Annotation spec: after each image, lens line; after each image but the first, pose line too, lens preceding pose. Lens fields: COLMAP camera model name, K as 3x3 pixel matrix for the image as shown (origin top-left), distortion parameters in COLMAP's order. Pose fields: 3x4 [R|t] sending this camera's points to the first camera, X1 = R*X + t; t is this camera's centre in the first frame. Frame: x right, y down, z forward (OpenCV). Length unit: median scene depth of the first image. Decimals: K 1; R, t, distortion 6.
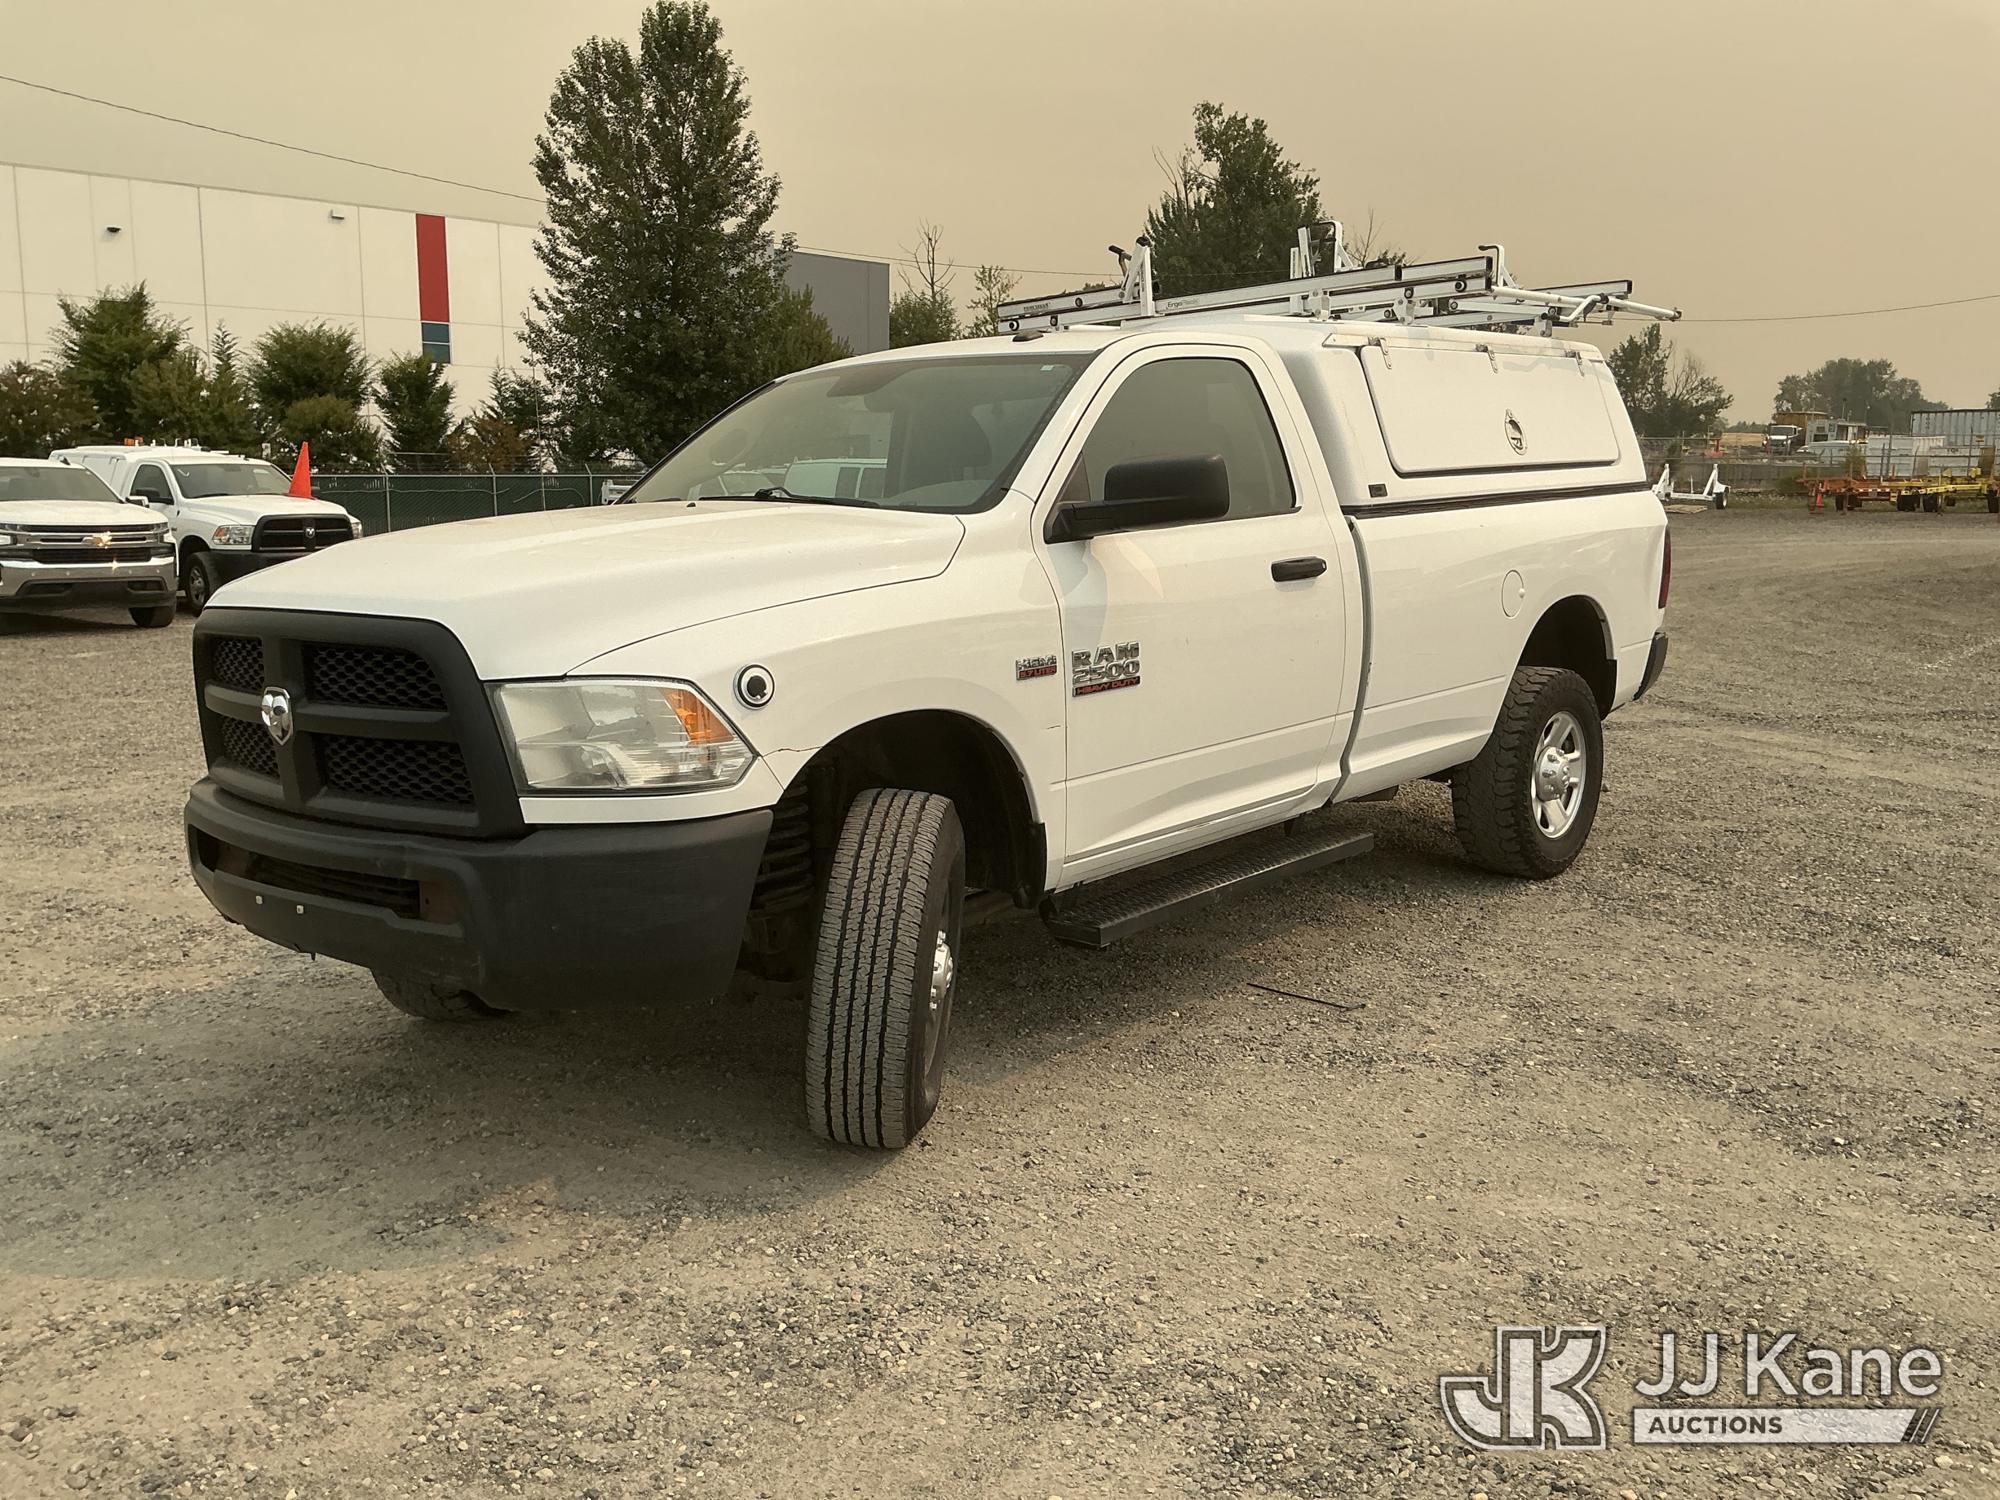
lens RADIAL K [[1854.1, 0, 1017.0], [0, 1854.1, 762.1], [0, 0, 1]] dist [0.034411, 0.000000]
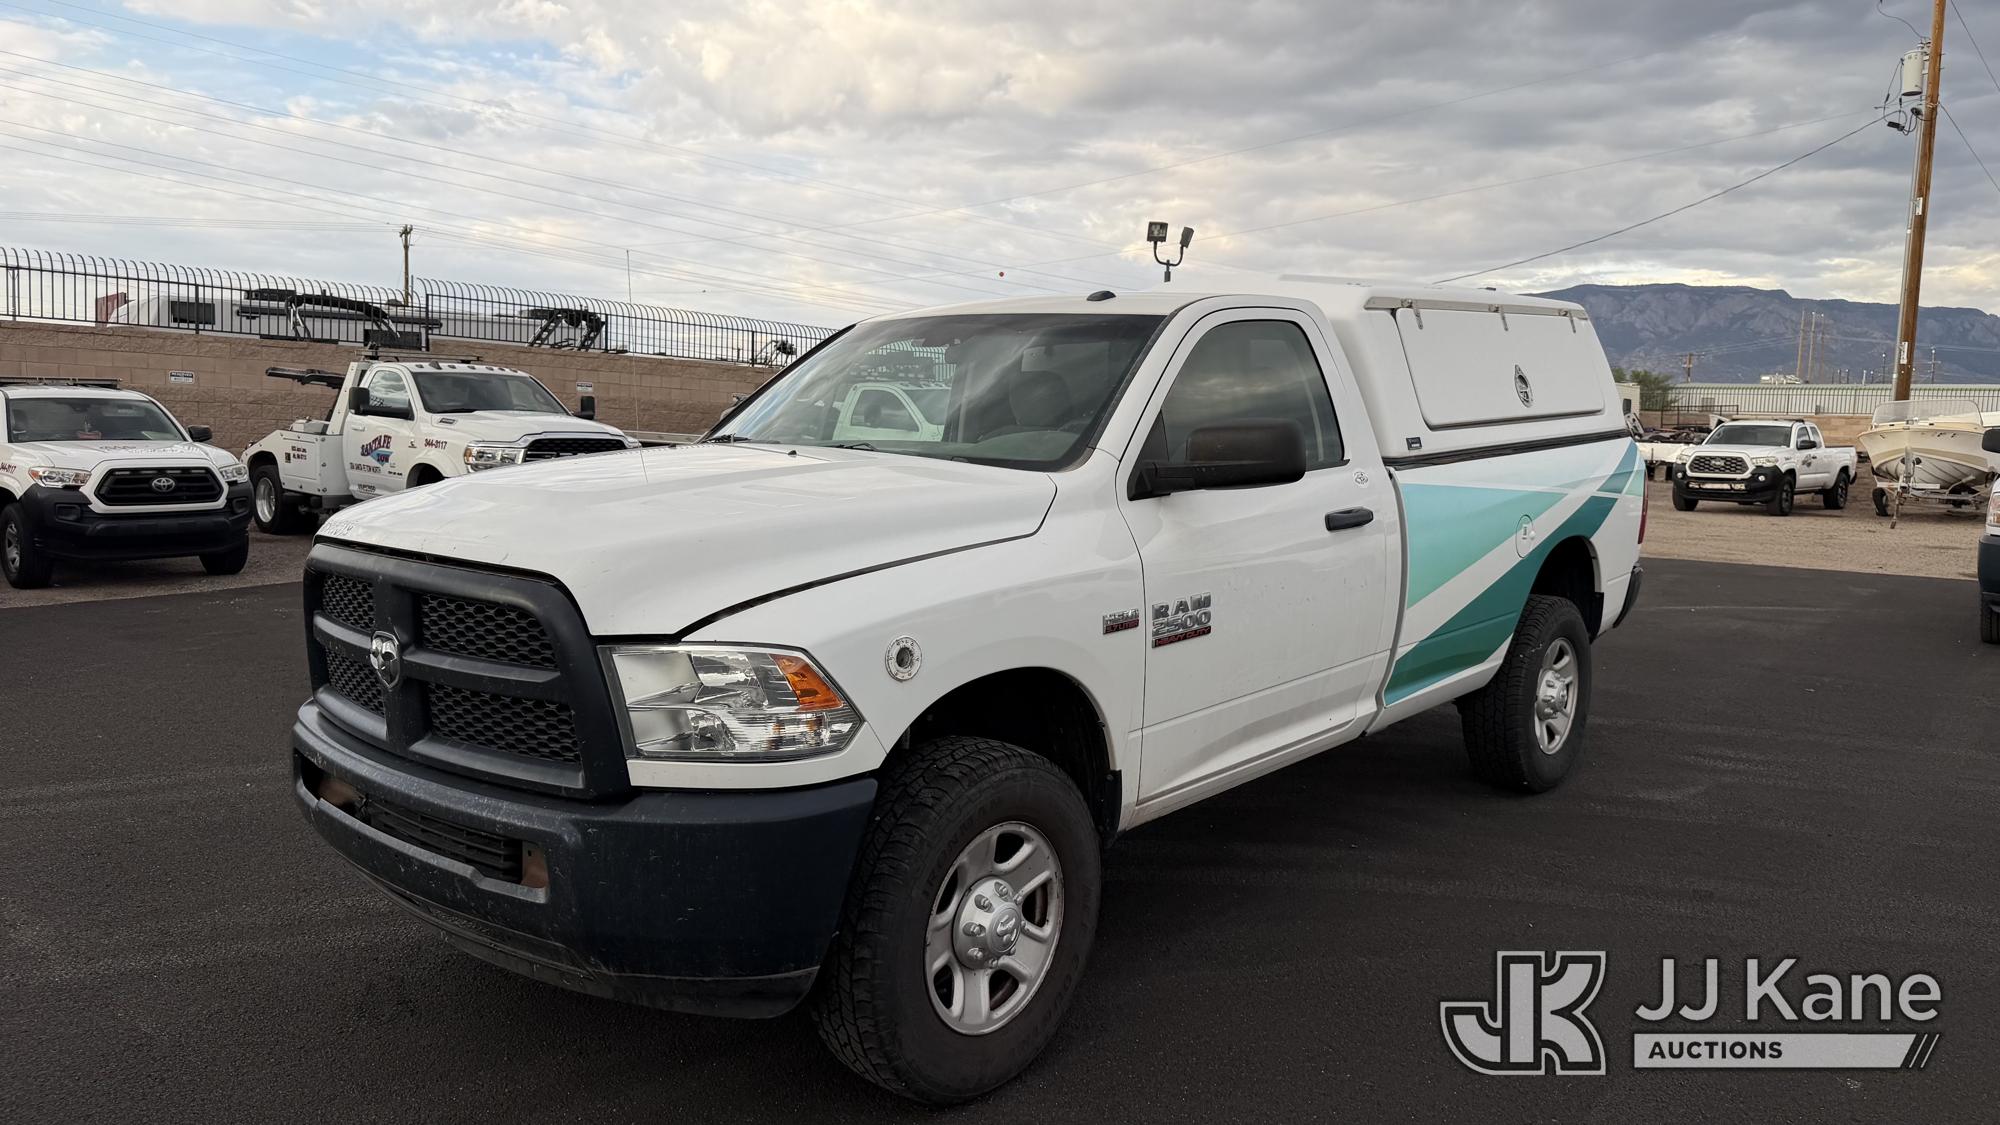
lens RADIAL K [[1547.3, 0, 1003.5], [0, 1547.3, 560.9], [0, 0, 1]] dist [0.061496, -0.007817]
pose [[0.999604, 0.027719, 0.004884, -0.059673], [-0.027545, 0.999083, -0.032769, -0.054247], [-0.005788, 0.032621, 0.999451, 0.132767]]
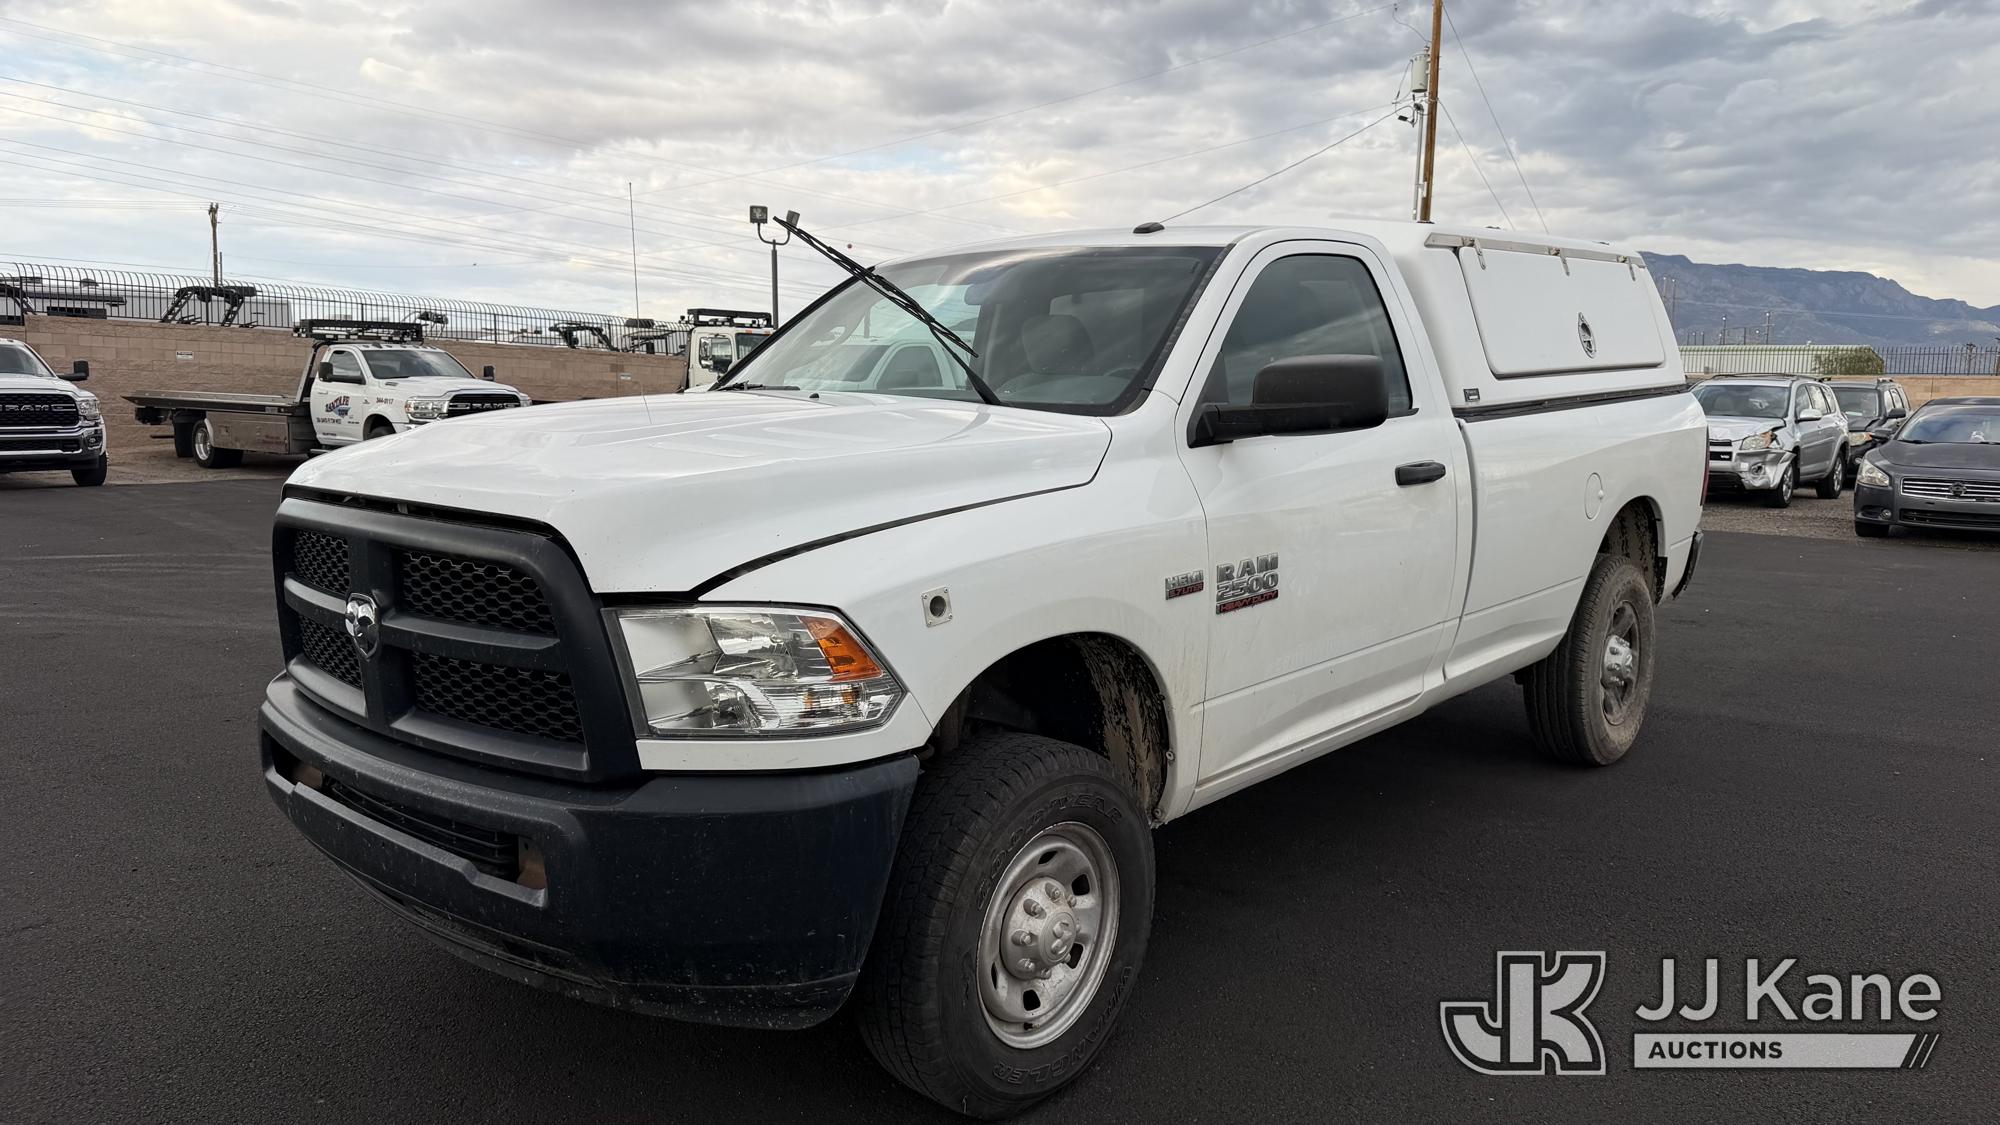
lens RADIAL K [[1547.3, 0, 975.0], [0, 1547.3, 554.5], [0, 0, 1]] dist [0.061496, -0.007817]
pose [[0.999672, 0.025270, -0.004151, -0.089712], [-0.025358, 0.999422, -0.022630, -0.044942], [0.003577, 0.022727, 0.999735, 0.224299]]
